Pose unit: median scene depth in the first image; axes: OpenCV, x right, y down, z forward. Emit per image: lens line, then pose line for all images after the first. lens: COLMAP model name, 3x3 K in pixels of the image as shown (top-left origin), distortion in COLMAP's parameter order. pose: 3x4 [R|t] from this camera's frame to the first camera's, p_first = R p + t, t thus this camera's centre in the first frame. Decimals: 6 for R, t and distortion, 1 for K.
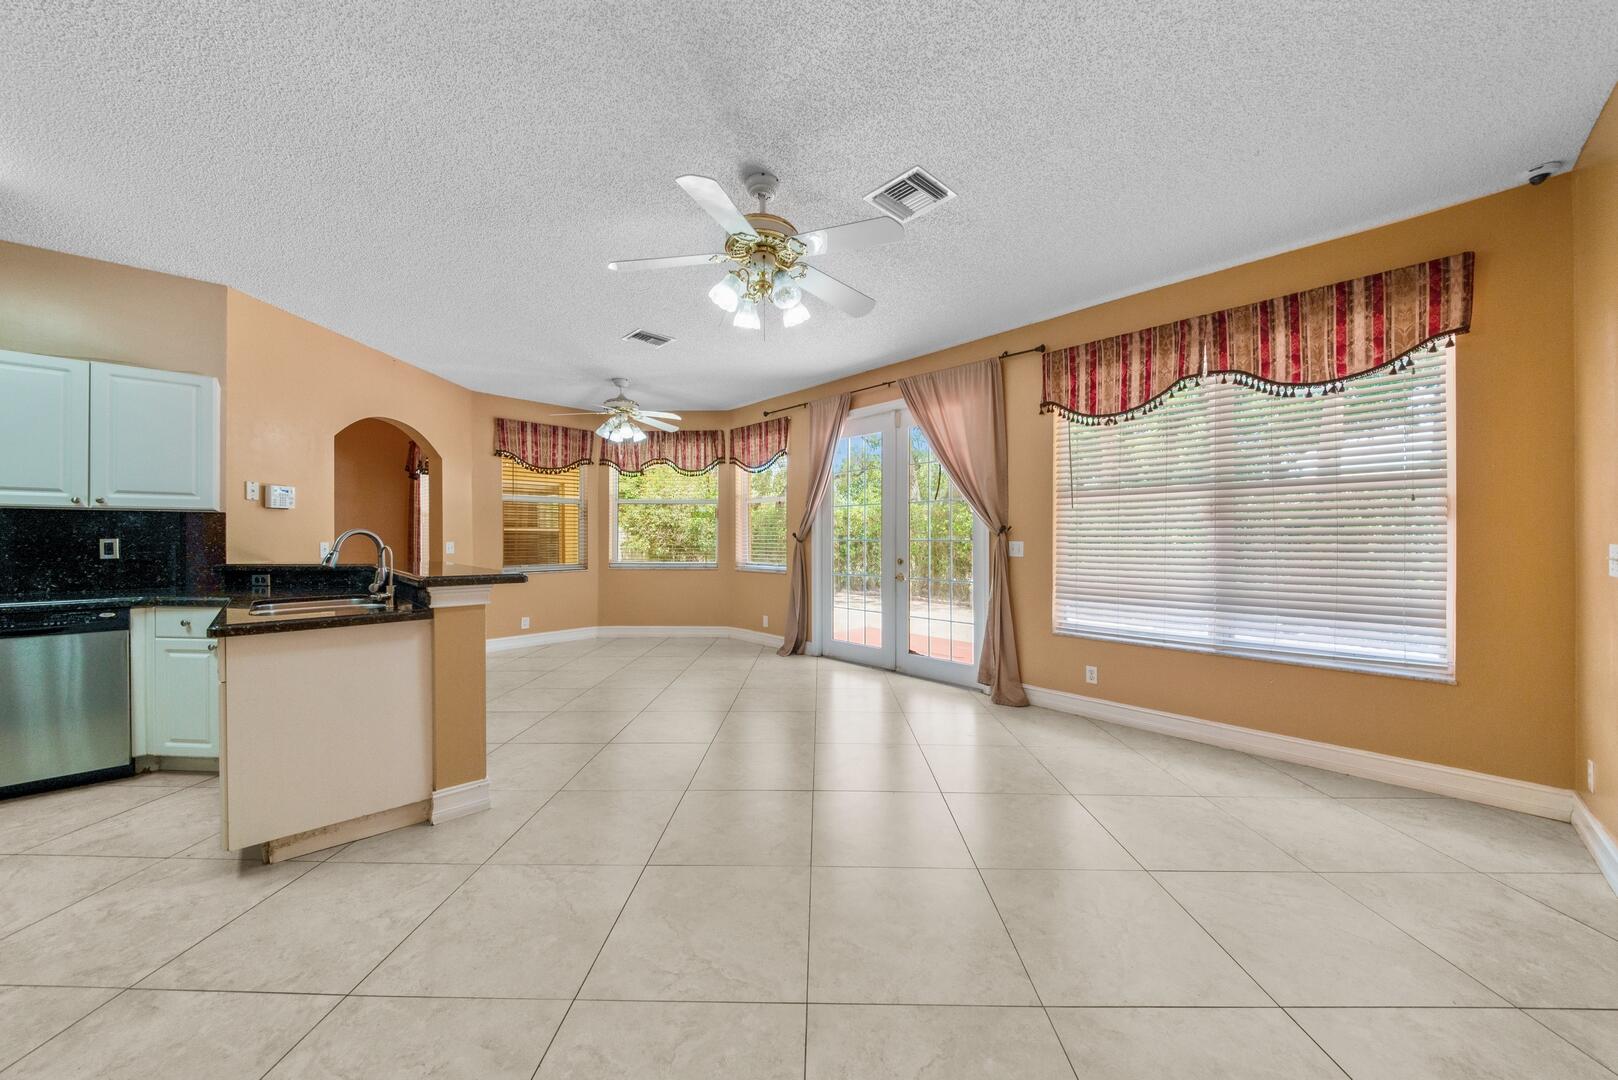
lens RADIAL K [[557.5, 0, 809.8], [0, 557.5, 537.6], [0, 0, 1]] dist [0.000832, -0.003717]
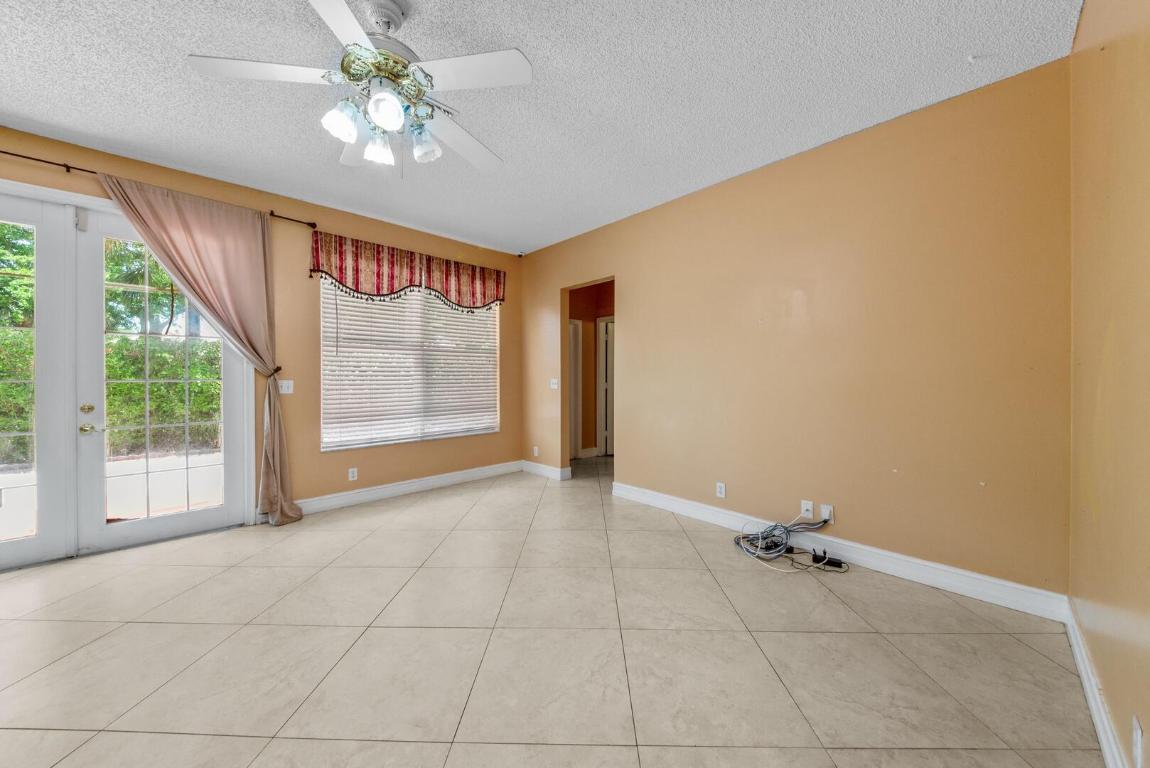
lens RADIAL K [[396.3, 0, 582.6], [0, 396.3, 374.9], [0, 0, 1]] dist [0.000832, -0.003717]
pose [[-0.014896, 0.005416, 0.999874, -0.522059], [-0.000984, 0.999985, -0.005431, -0.000723], [-0.999889, -0.001065, -0.014890, 0.447857]]
